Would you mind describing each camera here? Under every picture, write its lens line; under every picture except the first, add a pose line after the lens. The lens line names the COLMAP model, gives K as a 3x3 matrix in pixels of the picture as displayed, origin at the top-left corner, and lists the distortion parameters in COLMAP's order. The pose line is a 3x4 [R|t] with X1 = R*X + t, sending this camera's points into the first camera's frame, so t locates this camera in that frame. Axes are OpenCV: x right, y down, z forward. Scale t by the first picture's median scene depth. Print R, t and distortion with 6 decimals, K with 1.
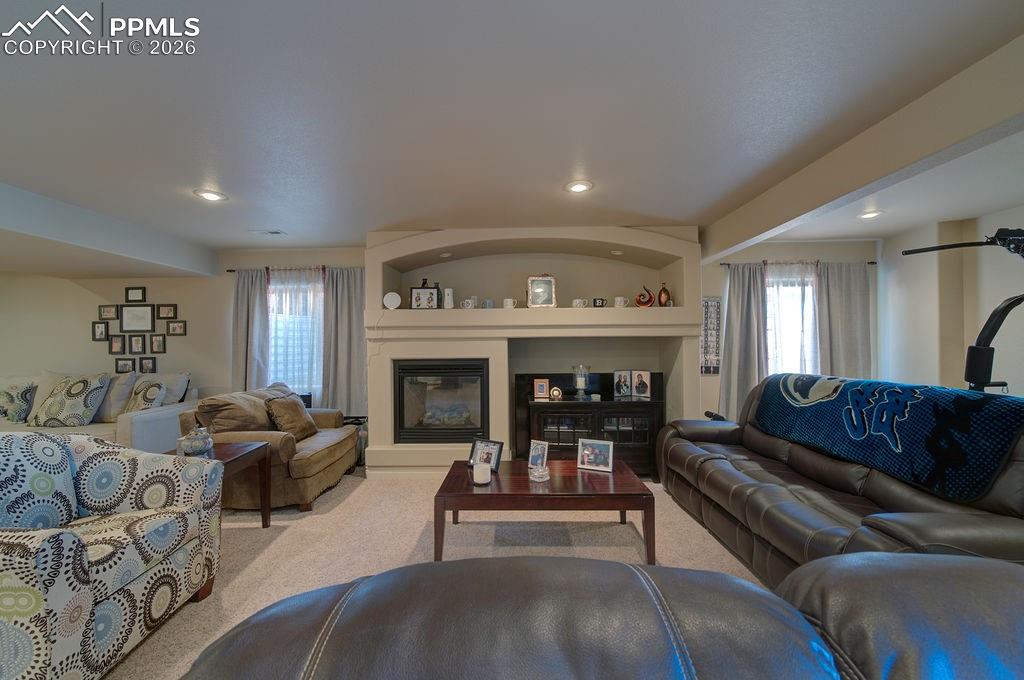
lens RADIAL K [[397.6, 0, 511.1], [0, 397.6, 342.2], [0, 0, 1]] dist [-0.008563, 0.000686]
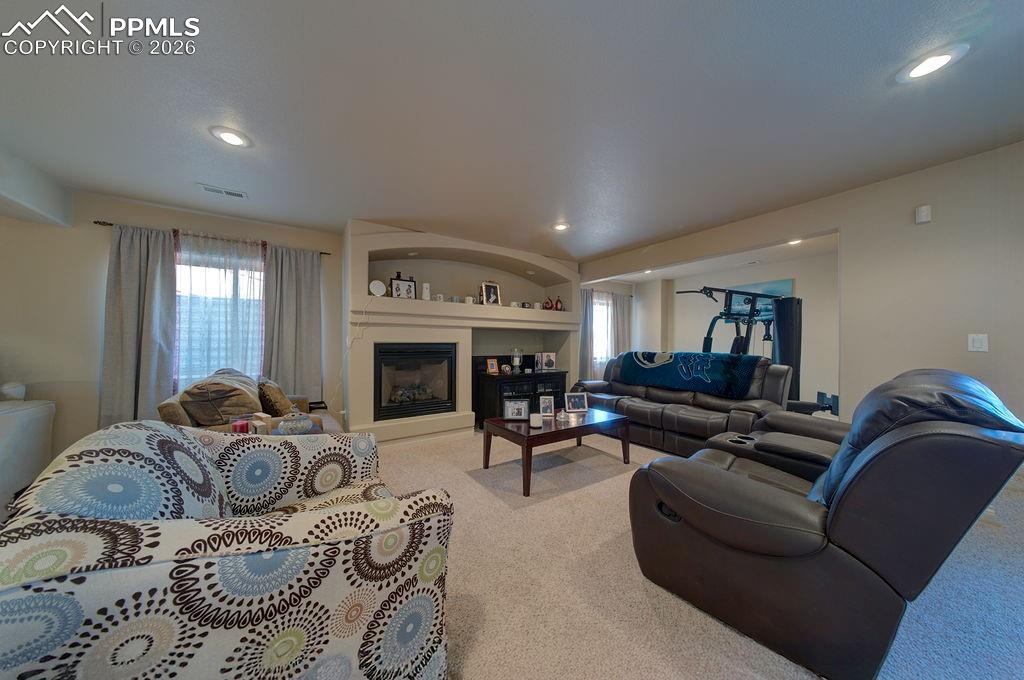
lens RADIAL K [[338.5, 0, 475.6], [0, 338.5, 342.0], [0, 0, 1]] dist [-0.013759, -0.000039]
pose [[0.817334, 0.019024, 0.575851, -0.633830], [-0.014959, 0.999818, -0.011799, 0.050049], [-0.575971, 0.001030, 0.817470, 0.105137]]
